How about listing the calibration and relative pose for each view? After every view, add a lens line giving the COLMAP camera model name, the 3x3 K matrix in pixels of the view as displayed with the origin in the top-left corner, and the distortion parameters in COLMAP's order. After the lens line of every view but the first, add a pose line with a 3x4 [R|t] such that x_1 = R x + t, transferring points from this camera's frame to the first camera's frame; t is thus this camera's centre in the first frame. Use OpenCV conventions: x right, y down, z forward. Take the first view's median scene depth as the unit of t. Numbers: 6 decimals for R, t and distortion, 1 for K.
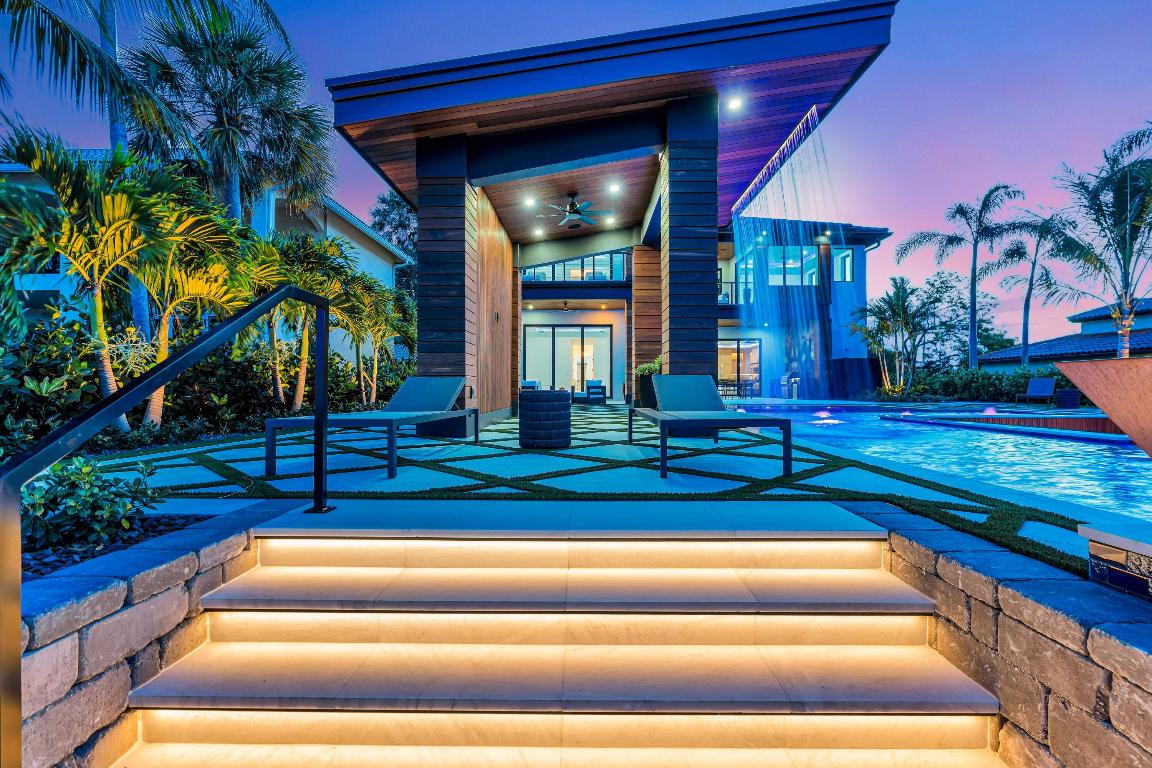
lens RADIAL K [[529.0, 0, 581.1], [0, 529.0, 383.6], [0, 0, 1]] dist [-0.000091, -0.000128]
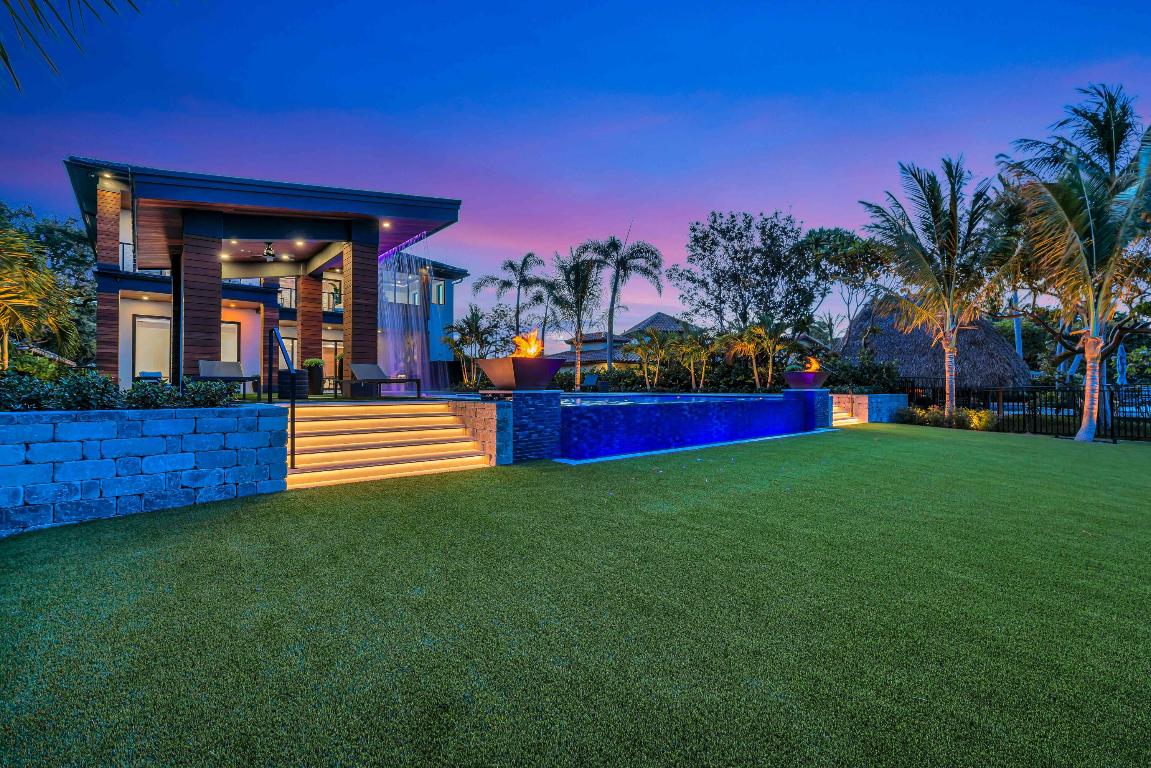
lens RADIAL K [[528.5, 0, 580.6], [0, 528.5, 383.6], [0, 0, 1]] dist [-0.000091, -0.000128]
pose [[0.749037, 0.006104, 0.662499, -0.134771], [-0.003863, 0.999981, -0.004845, 0.016806], [-0.662516, 0.001070, 0.749047, -0.272755]]
